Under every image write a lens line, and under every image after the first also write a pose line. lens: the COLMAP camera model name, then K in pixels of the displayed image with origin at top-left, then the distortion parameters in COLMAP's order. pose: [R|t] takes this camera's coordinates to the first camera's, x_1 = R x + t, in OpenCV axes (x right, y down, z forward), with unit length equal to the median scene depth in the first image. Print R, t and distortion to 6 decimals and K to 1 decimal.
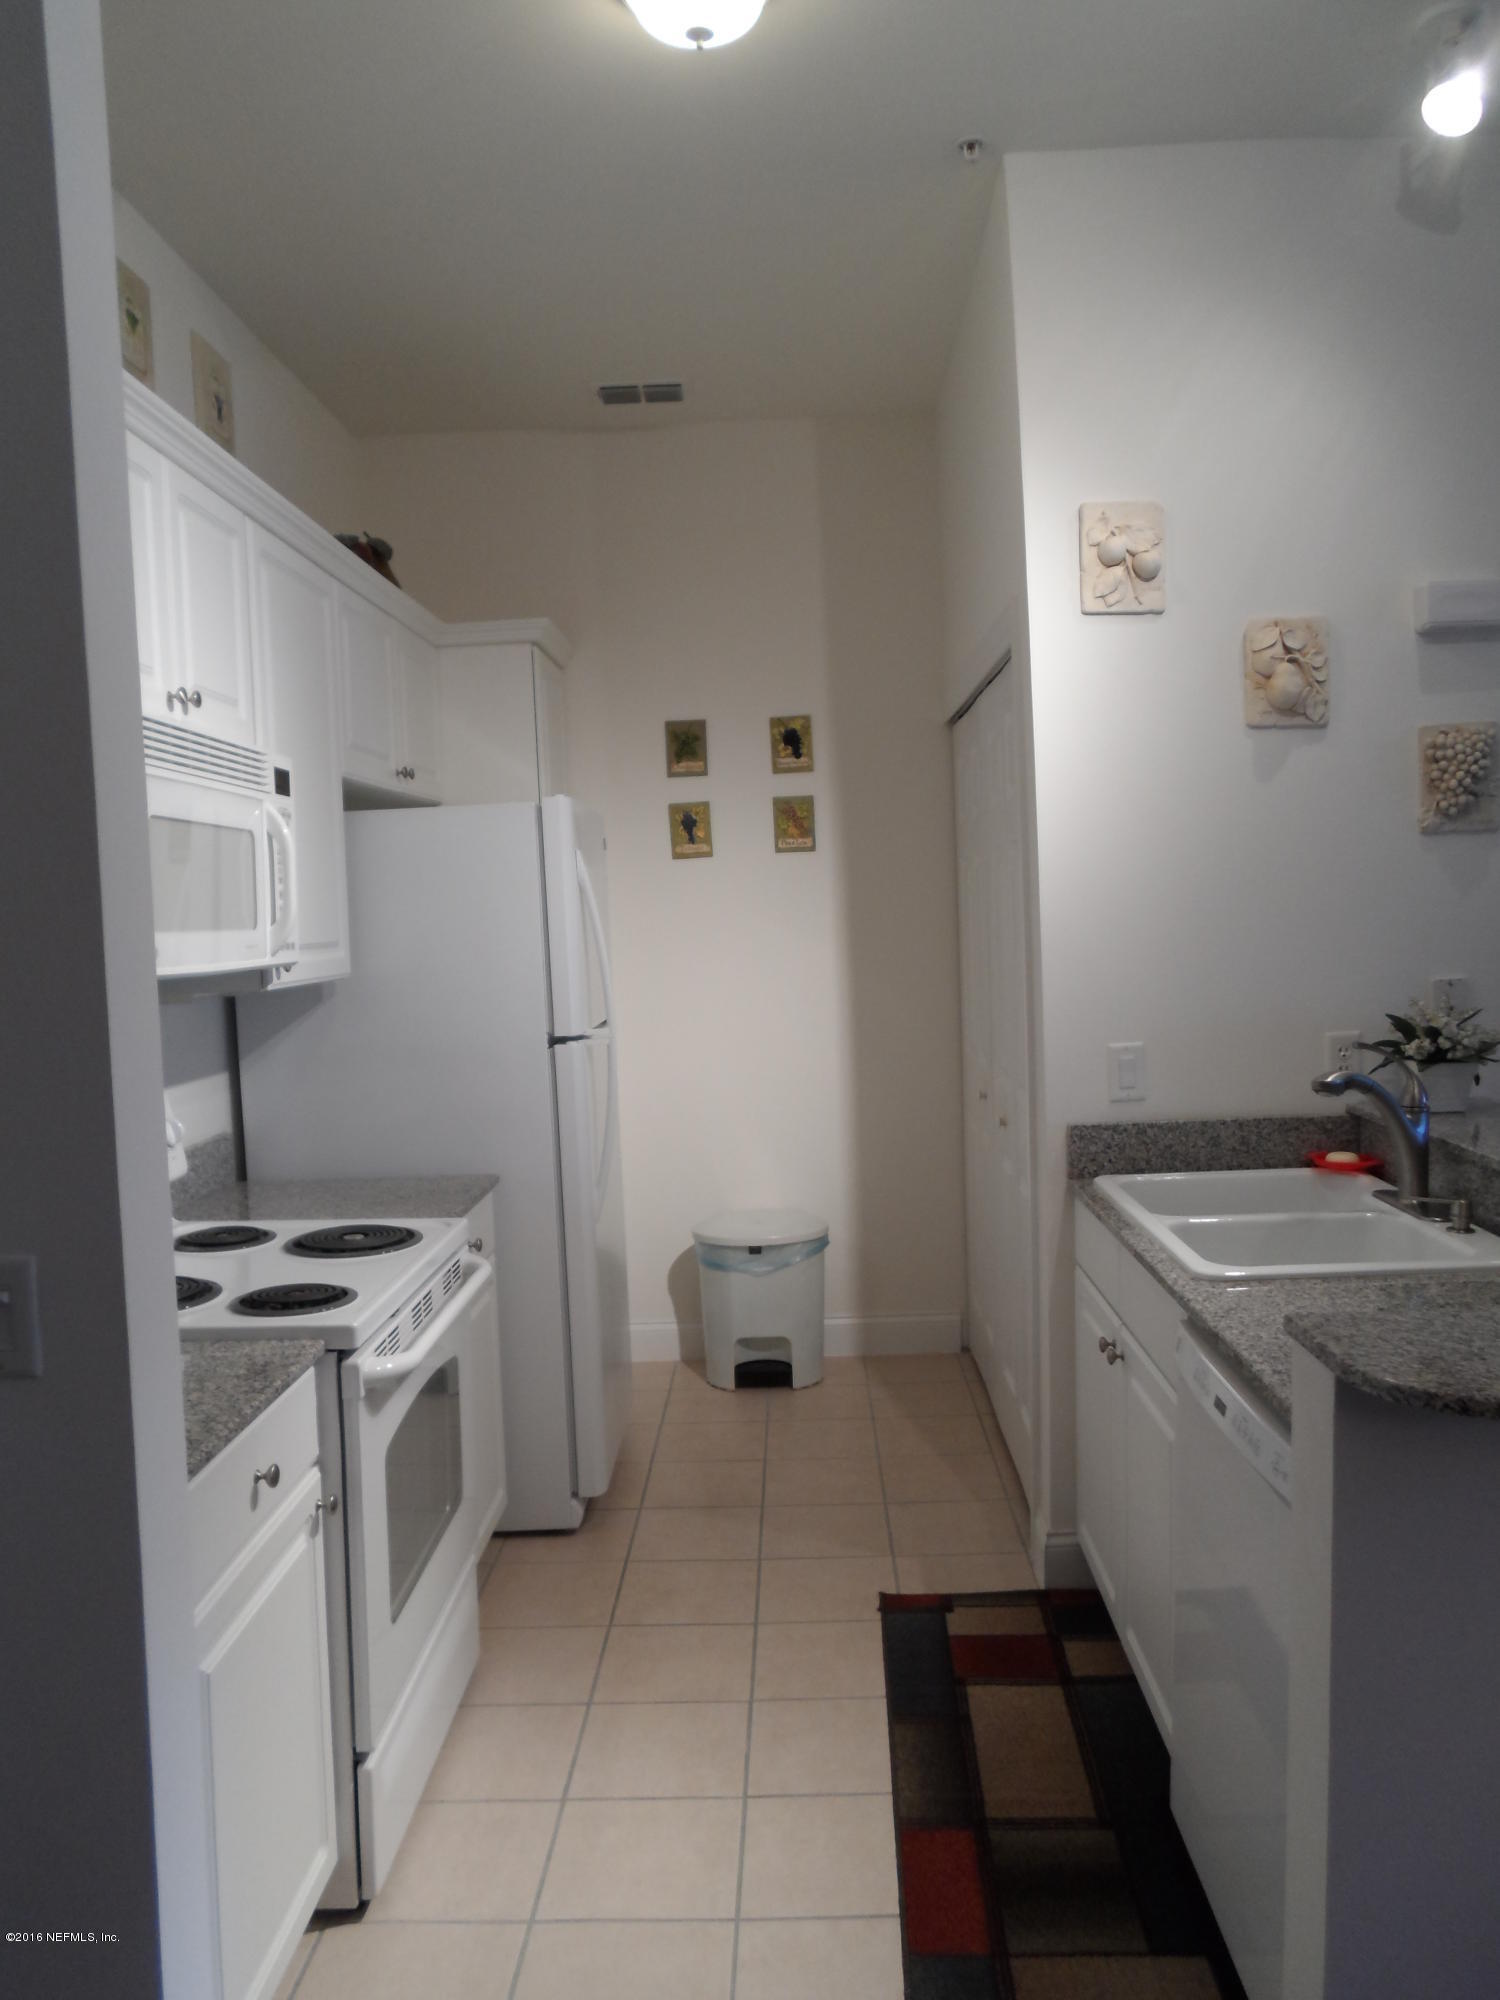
lens RADIAL K [[1517.7, 0, 740.7], [0, 1517.7, 983.6], [0, 0, 1]] dist [-0.064255, 0.057391]
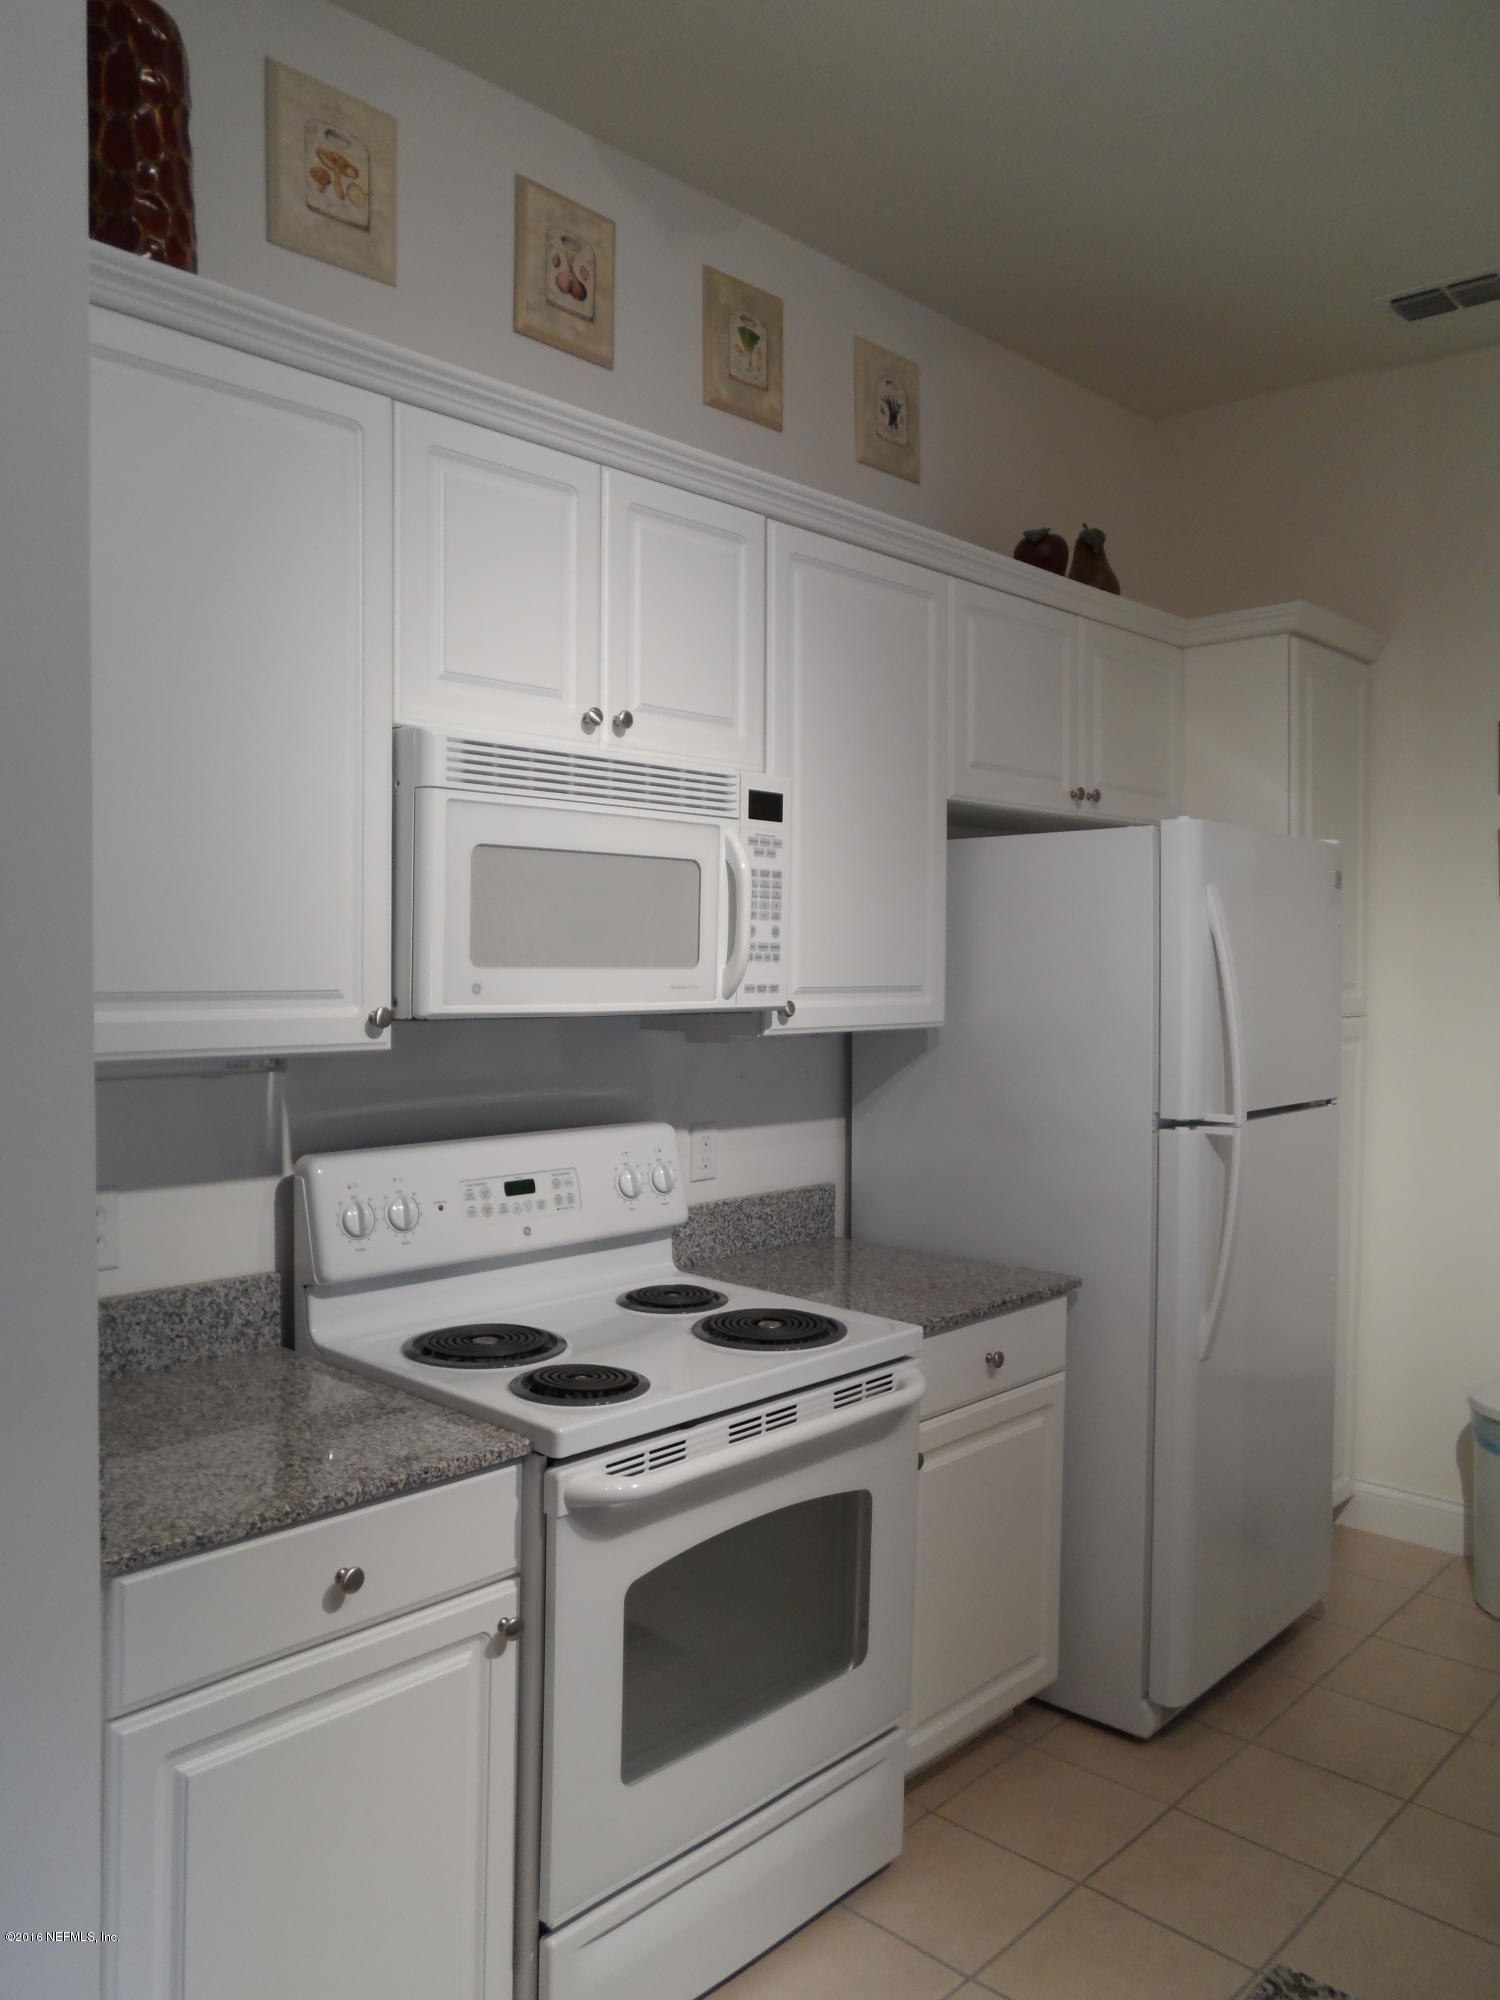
lens RADIAL K [[1517.7, 0, 751.1], [0, 1517.7, 981.7], [0, 0, 1]] dist [-0.064255, 0.057391]
pose [[0.748761, 0.051219, -0.660859, 0.281214], [-0.066061, 0.997812, 0.002486, -0.029124], [0.659540, 0.041796, 0.750506, 0.302559]]
